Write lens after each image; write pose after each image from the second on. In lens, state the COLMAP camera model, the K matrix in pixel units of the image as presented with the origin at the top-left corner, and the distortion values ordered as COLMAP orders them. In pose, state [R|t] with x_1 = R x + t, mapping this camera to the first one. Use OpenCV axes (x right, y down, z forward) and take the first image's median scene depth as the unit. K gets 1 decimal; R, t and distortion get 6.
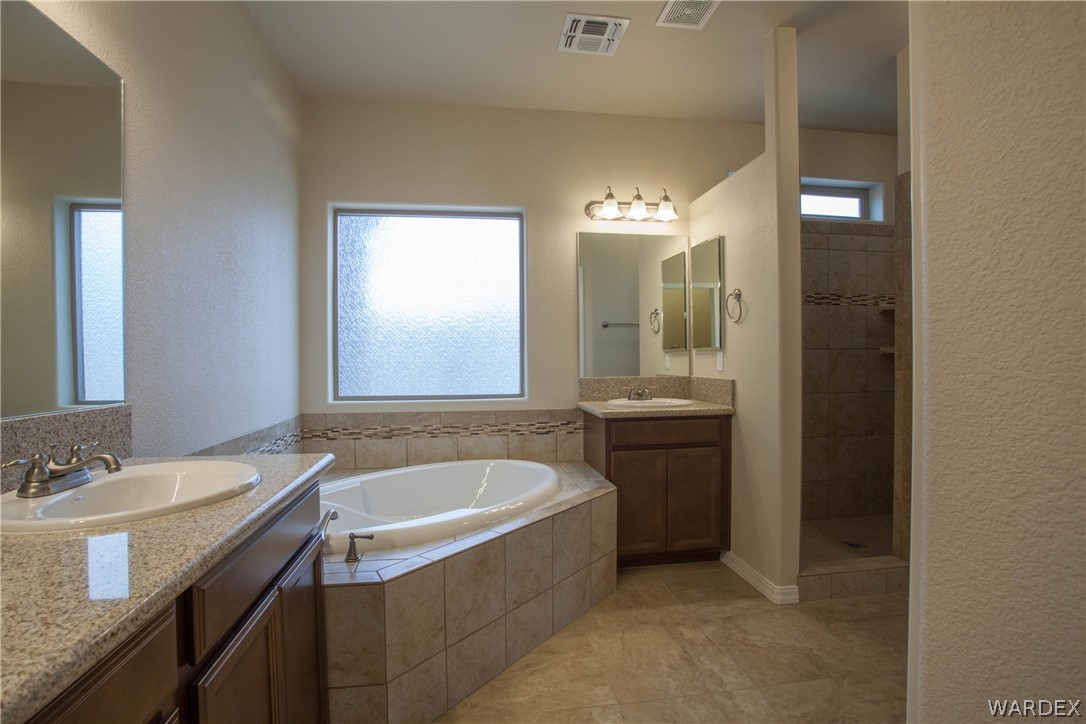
lens RADIAL K [[522.2, 0, 542.9], [0, 522.2, 363.8], [0, 0, 1]] dist [-0.046462, 0.012447]
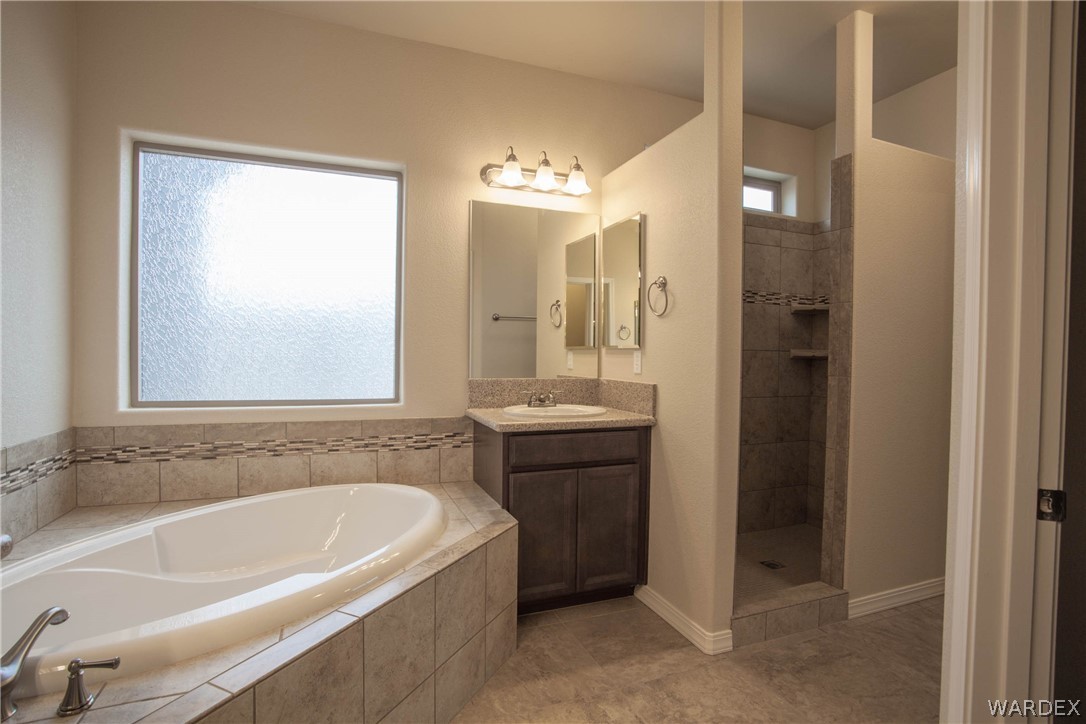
lens RADIAL K [[522.2, 0, 541.5], [0, 522.2, 363.8], [0, 0, 1]] dist [-0.046462, 0.012447]
pose [[0.975481, 0.015413, 0.219544, 0.000155], [-0.016756, 0.999851, 0.004252, -0.002813], [-0.219446, -0.007827, 0.975593, 0.187708]]
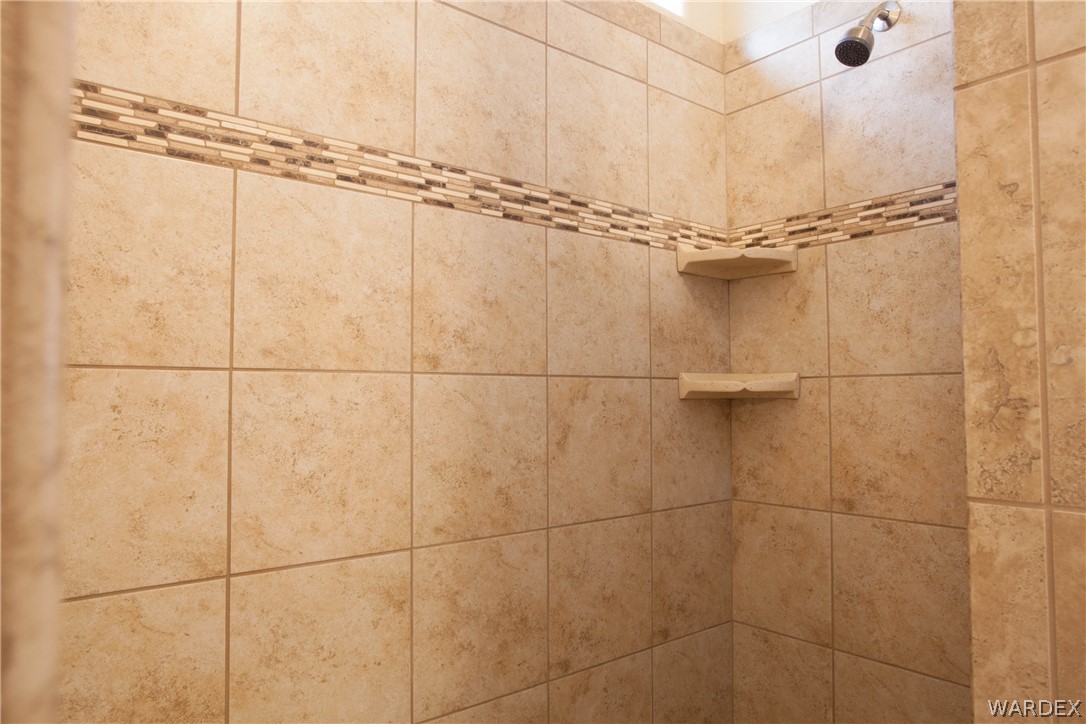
lens RADIAL K [[683.0, 0, 542.0], [0, 683.0, 365.1], [0, 0, 1]] dist [-0.007238, -0.000233]
pose [[0.866108, 0.026651, 0.499146, 0.388888], [0.004030, 0.998173, -0.060287, -0.012719], [-0.499840, 0.054227, 0.864418, 0.721253]]
